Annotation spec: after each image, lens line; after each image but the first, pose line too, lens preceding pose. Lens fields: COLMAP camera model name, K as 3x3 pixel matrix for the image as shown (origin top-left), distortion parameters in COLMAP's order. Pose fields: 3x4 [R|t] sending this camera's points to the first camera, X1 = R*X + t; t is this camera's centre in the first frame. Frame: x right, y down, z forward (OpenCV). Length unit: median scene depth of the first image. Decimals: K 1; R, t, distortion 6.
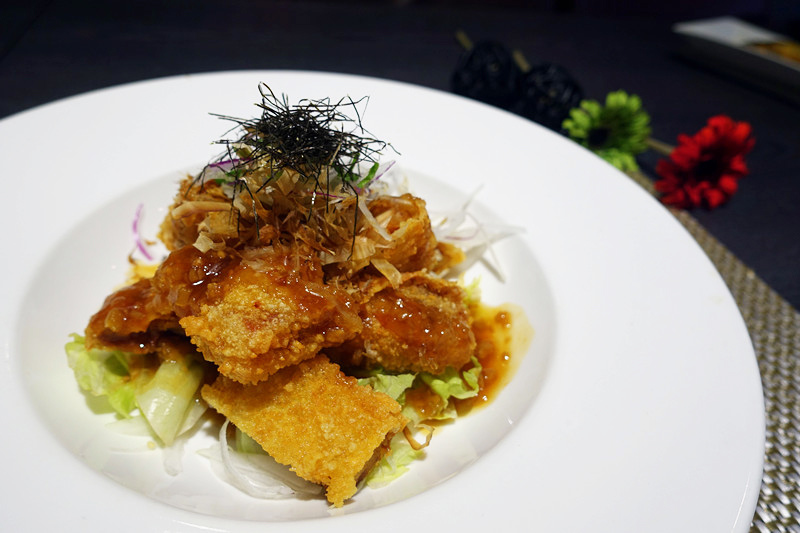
lens RADIAL K [[569.1, 0, 400.0], [0, 569.1, 266.5], [0, 0, 1]] dist [0.002106, 0.000503]
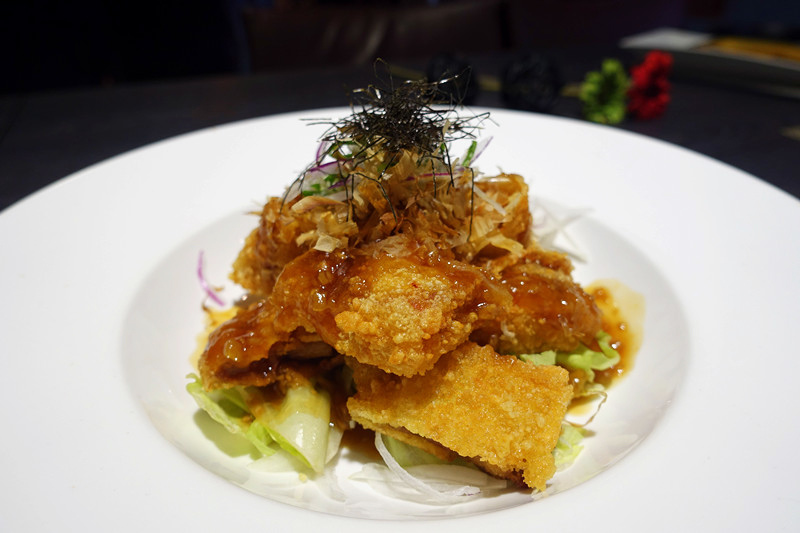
lens RADIAL K [[563.6, 0, 400.0], [0, 563.6, 266.5], [0, 0, 1]] dist [0.000607, 0.000119]
pose [[0.980514, -0.180480, 0.077579, -0.285664], [0.188442, 0.975695, -0.111839, 0.114244], [-0.055509, 0.124279, 0.990693, 0.071912]]
